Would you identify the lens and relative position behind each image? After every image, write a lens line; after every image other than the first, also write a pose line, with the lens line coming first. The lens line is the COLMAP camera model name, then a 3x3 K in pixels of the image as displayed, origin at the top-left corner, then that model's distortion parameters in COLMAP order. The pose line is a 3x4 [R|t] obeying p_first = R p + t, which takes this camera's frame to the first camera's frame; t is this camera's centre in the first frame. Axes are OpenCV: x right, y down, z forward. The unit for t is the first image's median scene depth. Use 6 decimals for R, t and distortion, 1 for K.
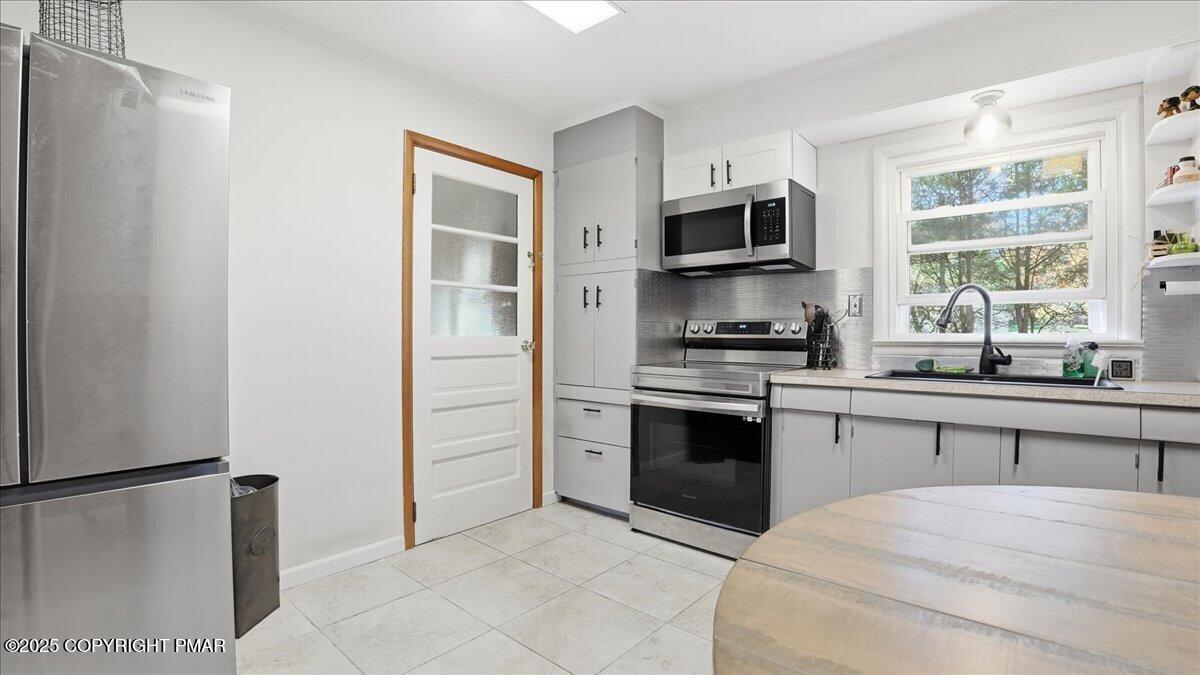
lens RADIAL K [[546.9, 0, 621.5], [0, 546.9, 334.6], [0, 0, 1]] dist [-0.001996, 0.009181]
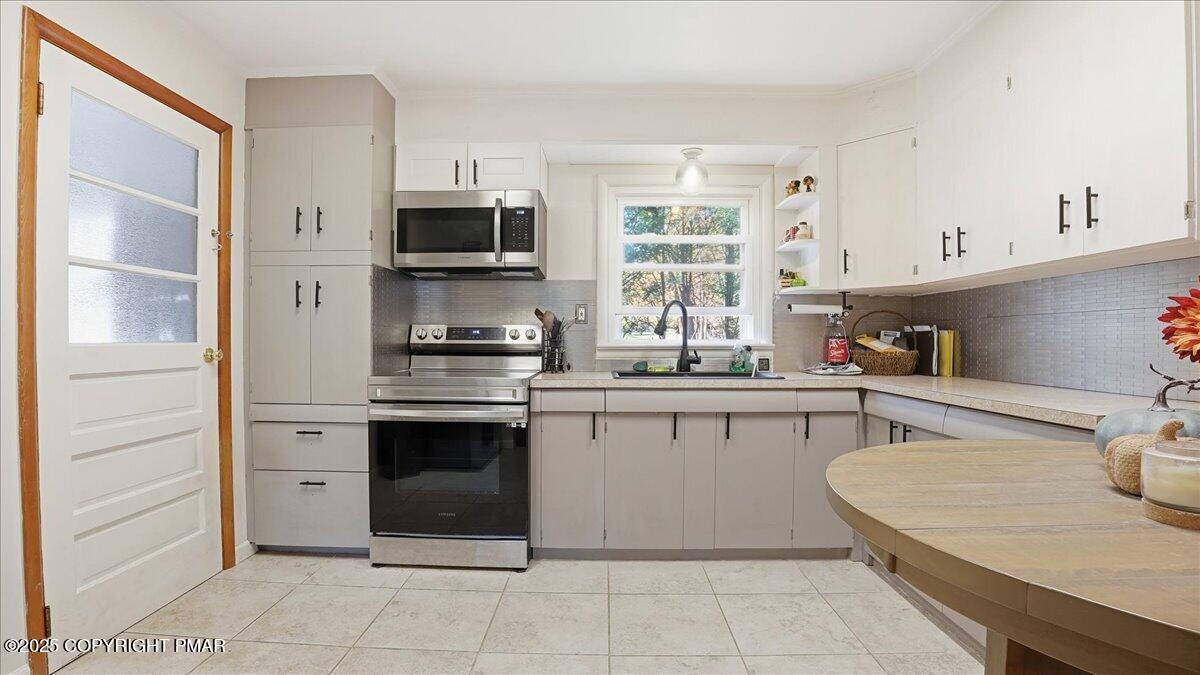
lens RADIAL K [[540.2, 0, 572.9], [0, 540.2, 344.3], [0, 0, 1]] dist [-0.012700, 0.008996]
pose [[0.803426, -0.004958, 0.595384, -0.240165], [-0.000328, 0.999961, 0.008770, -0.001401], [-0.595405, -0.007241, 0.803393, 0.131679]]
